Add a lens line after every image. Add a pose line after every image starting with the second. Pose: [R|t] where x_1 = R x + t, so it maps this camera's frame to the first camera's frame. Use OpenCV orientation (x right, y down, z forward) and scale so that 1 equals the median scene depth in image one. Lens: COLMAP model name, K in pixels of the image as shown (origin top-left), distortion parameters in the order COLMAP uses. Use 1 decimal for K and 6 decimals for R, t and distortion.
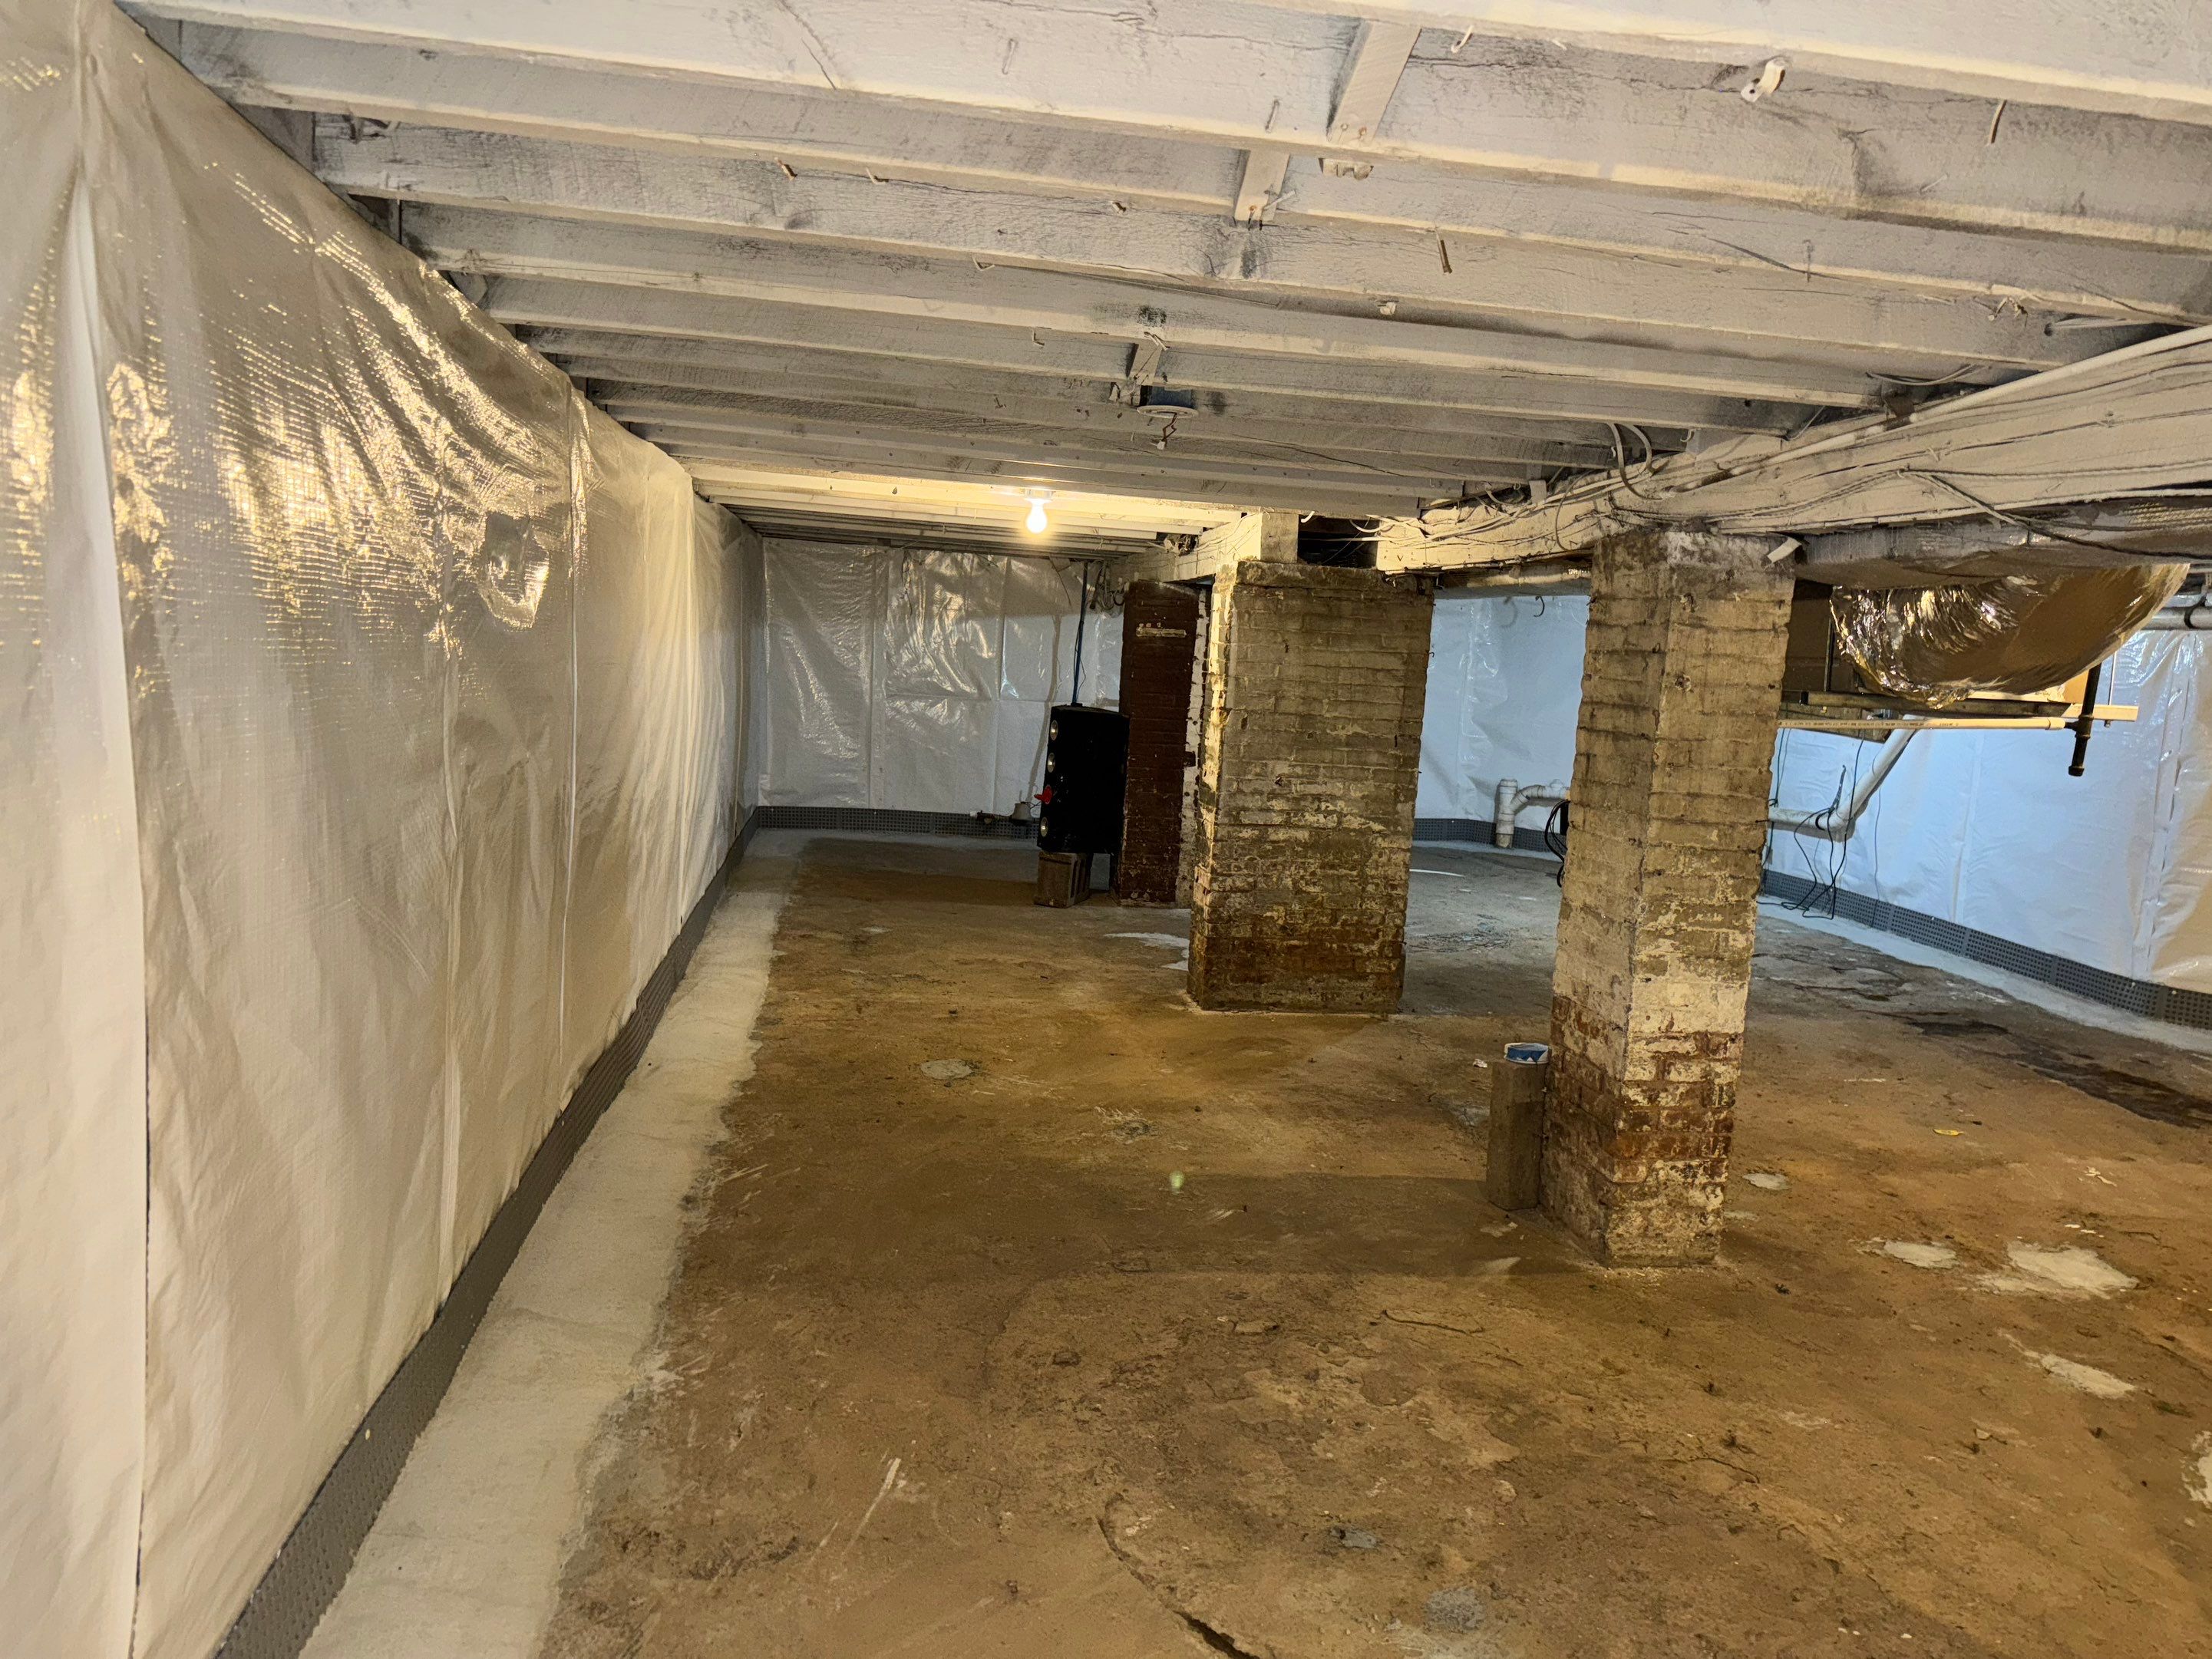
lens RADIAL K [[1608.7, 0, 1142.0], [0, 1608.7, 842.6], [0, 0, 1]] dist [0.099057, -0.186009]
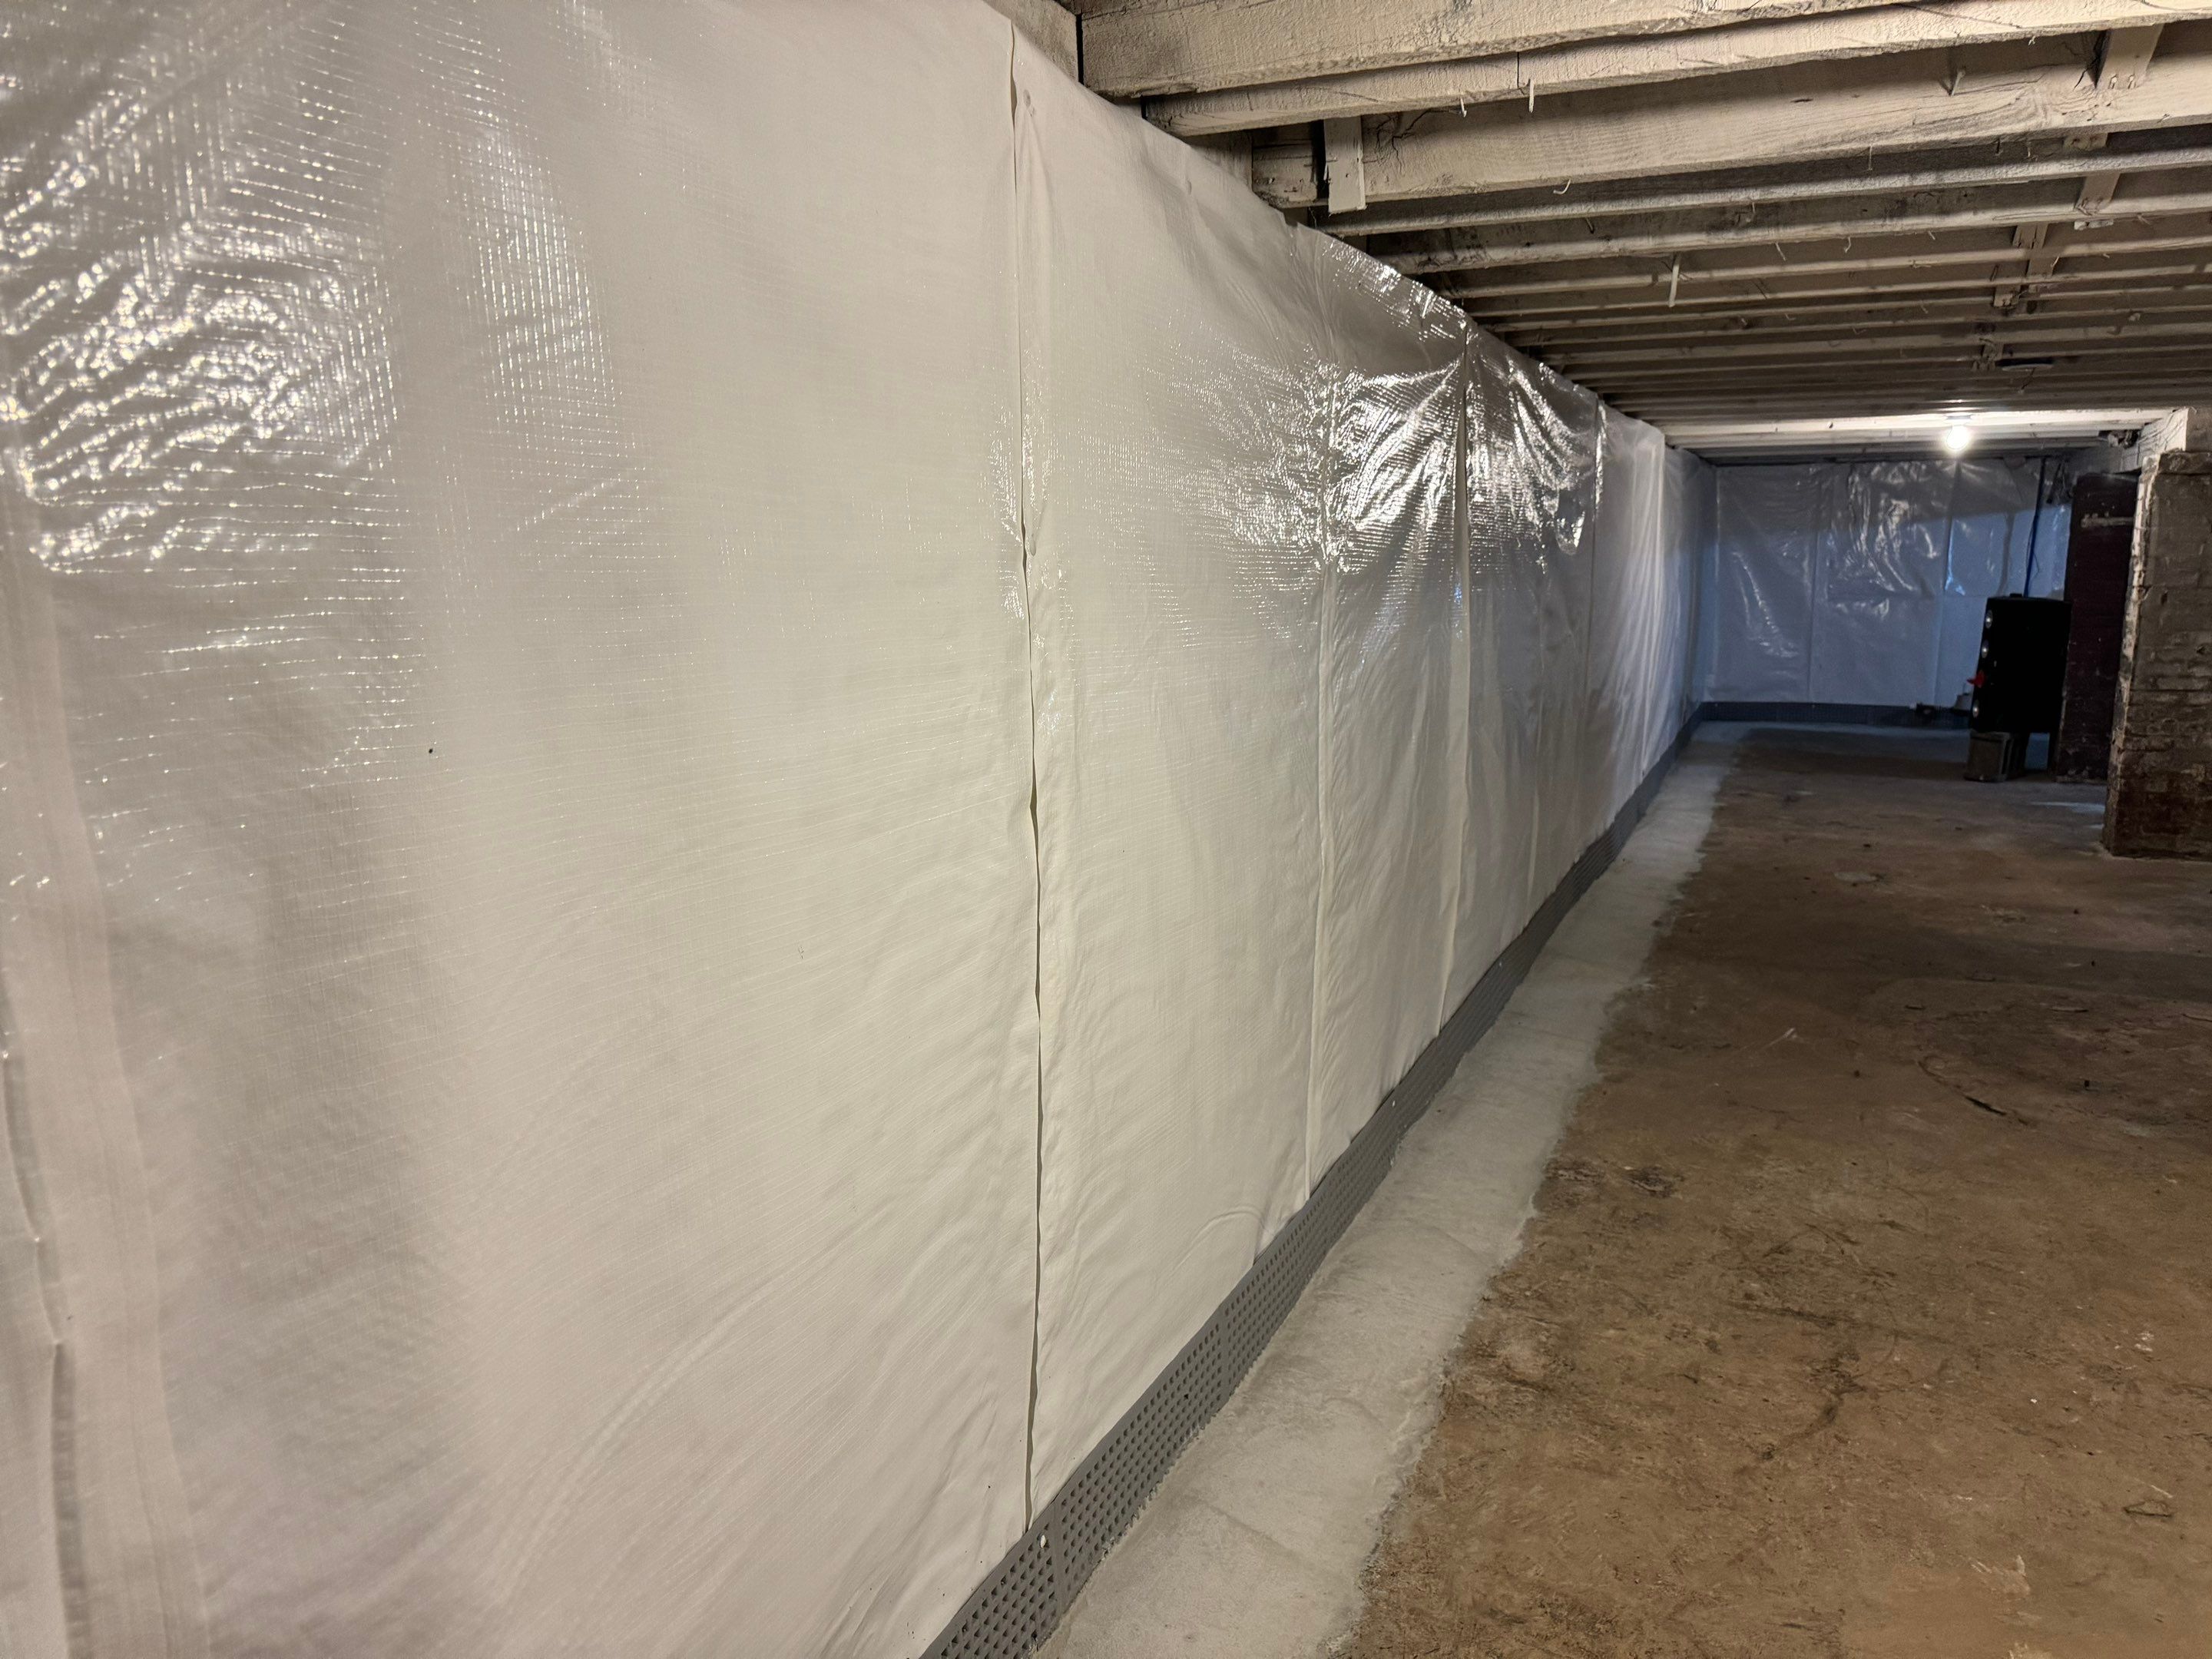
lens RADIAL K [[1608.1, 0, 1051.6], [0, 1608.1, 850.1], [0, 0, 1]] dist [0.005310, -0.015403]
pose [[0.817710, 0.035793, -0.574516, 0.104303], [-0.008205, 0.998688, 0.050542, 0.066547], [0.575572, -0.036615, 0.816931, -0.481327]]
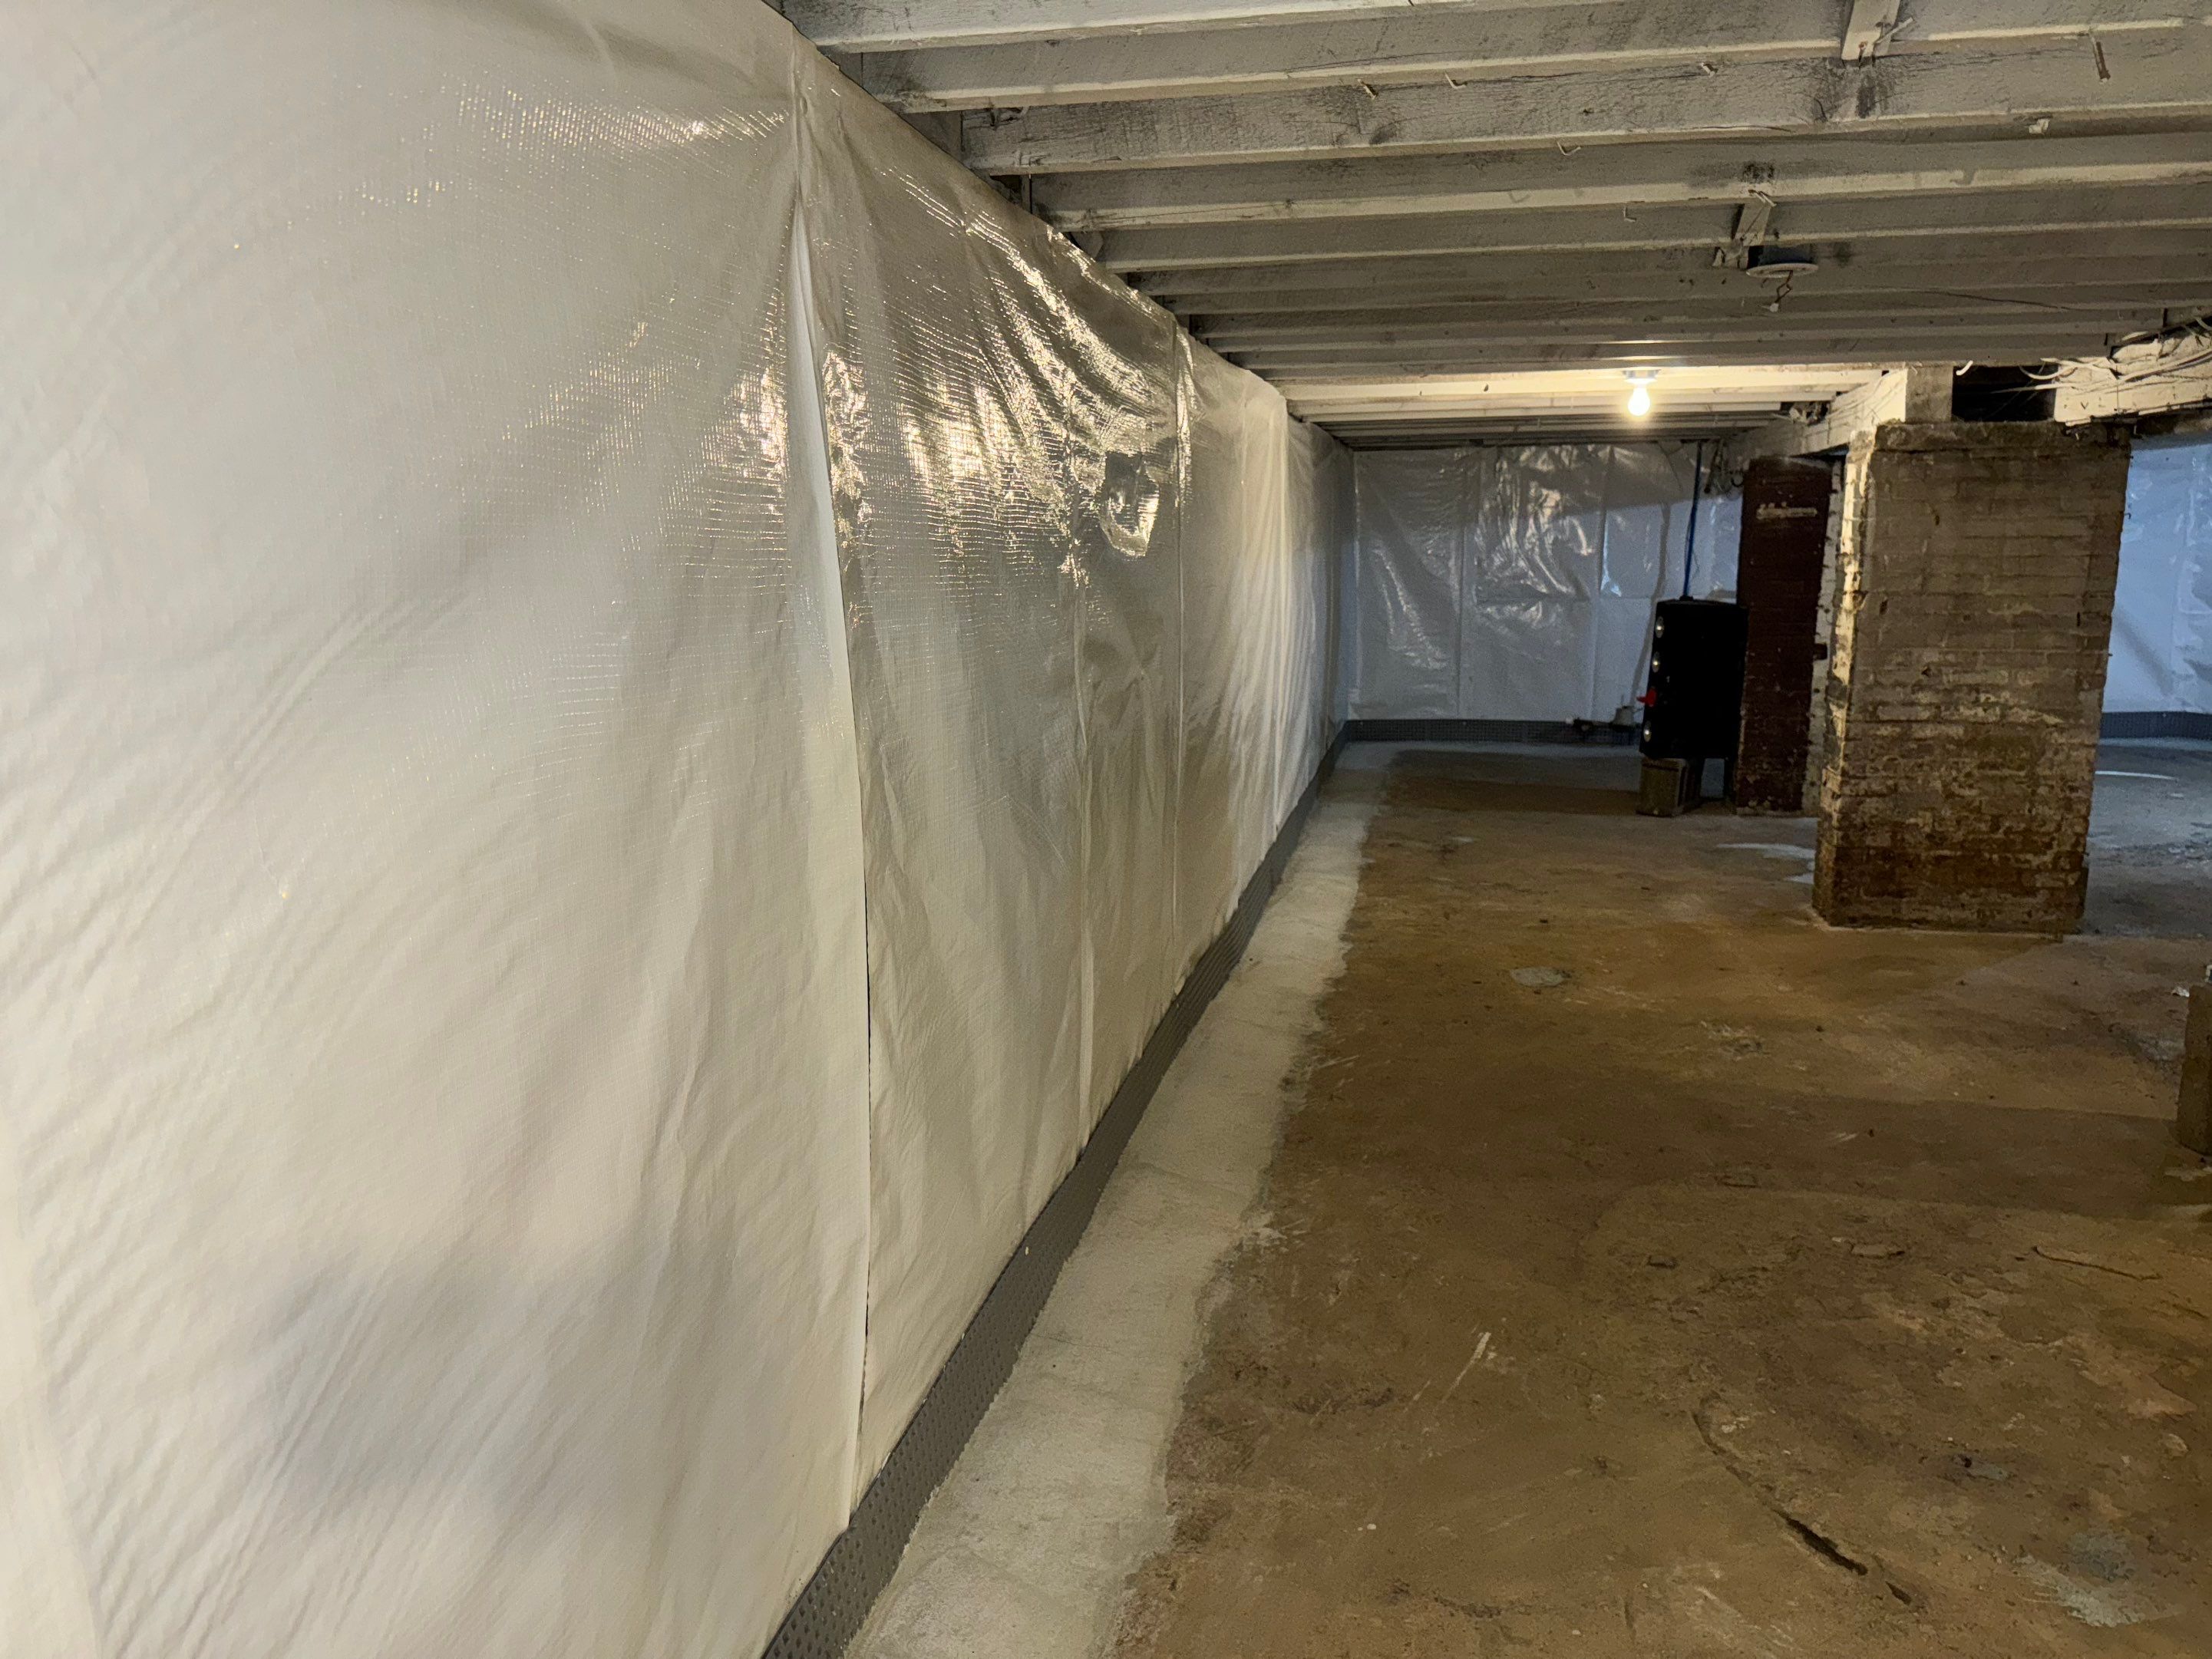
lens RADIAL K [[1629.3, 0, 1101.1], [0, 1629.3, 847.0], [0, 0, 1]] dist [0.131324, -0.201628]
pose [[0.926925, 0.003361, -0.375232, 0.010001], [0.016881, 0.998574, 0.050646, 0.006331], [0.374867, -0.053279, 0.925546, -0.033195]]
